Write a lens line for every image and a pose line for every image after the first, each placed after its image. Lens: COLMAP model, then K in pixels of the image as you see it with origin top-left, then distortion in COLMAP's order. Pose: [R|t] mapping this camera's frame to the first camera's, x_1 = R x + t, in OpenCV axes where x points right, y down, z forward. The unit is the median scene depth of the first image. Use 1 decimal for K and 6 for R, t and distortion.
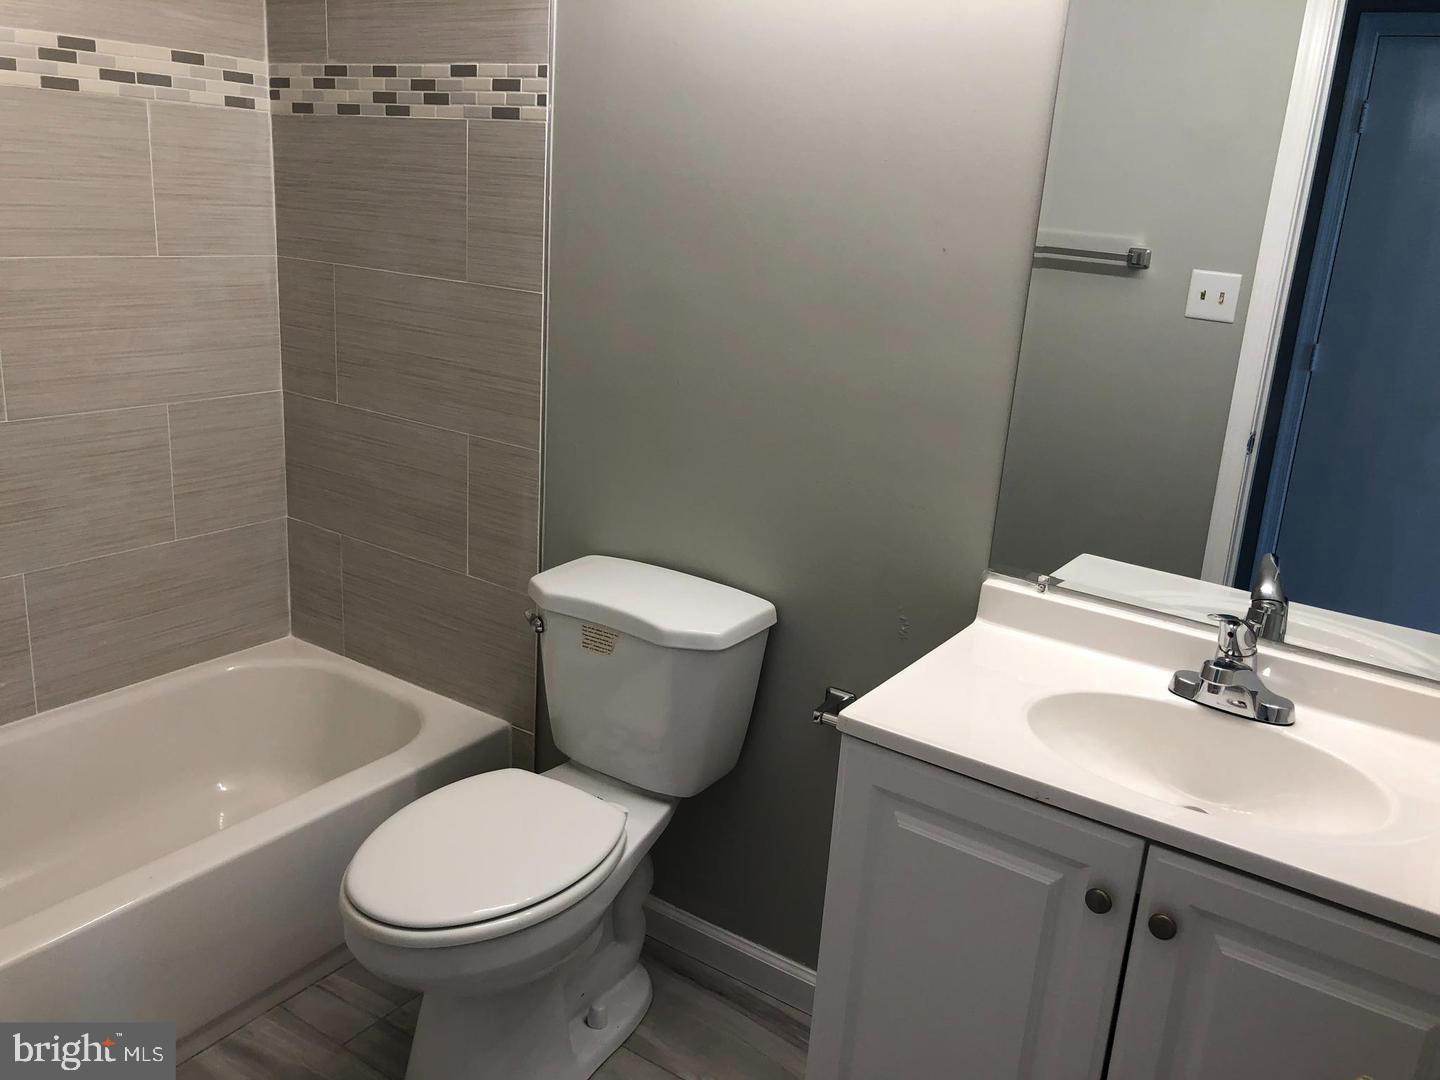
lens RADIAL K [[1183.0, 0, 720.0], [0, 1183.0, 540.0], [0, 0, 1]] dist [-0.000659, 0.002052]
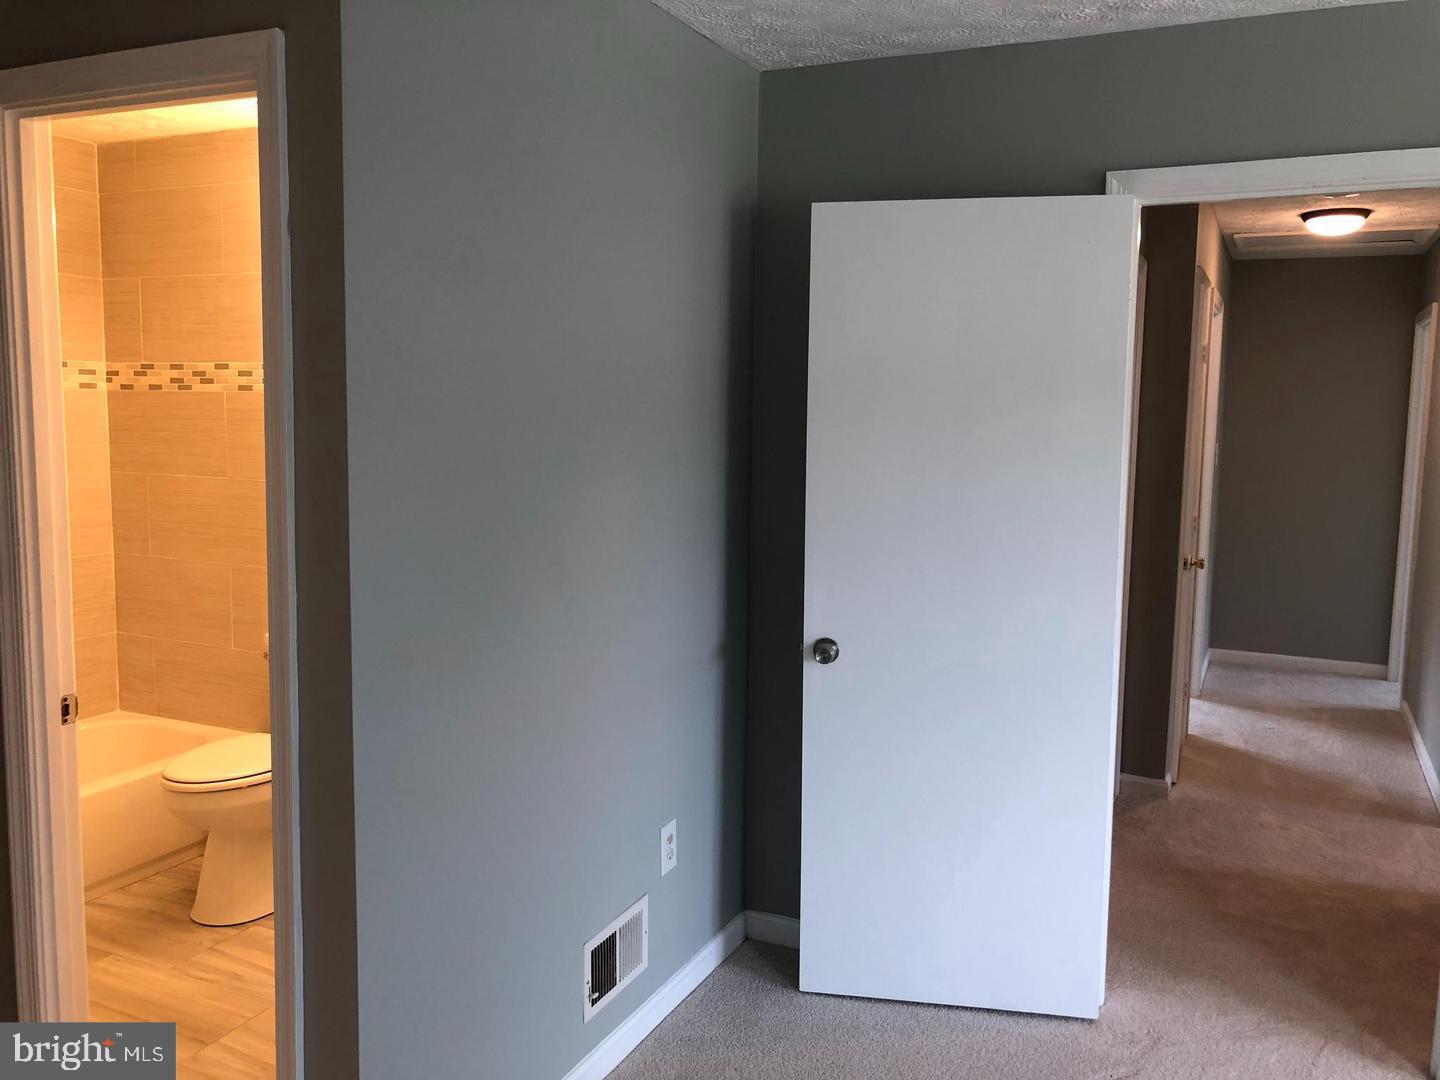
lens RADIAL K [[1183.0, 0, 720.0], [0, 1183.0, 540.0], [0, 0, 1]] dist [-0.000659, 0.002052]
pose [[0.985744, -0.066097, 0.154726, 0.222818], [0.091719, 0.982051, -0.164813, 0.222242], [-0.141056, 0.176655, 0.974113, -0.779066]]
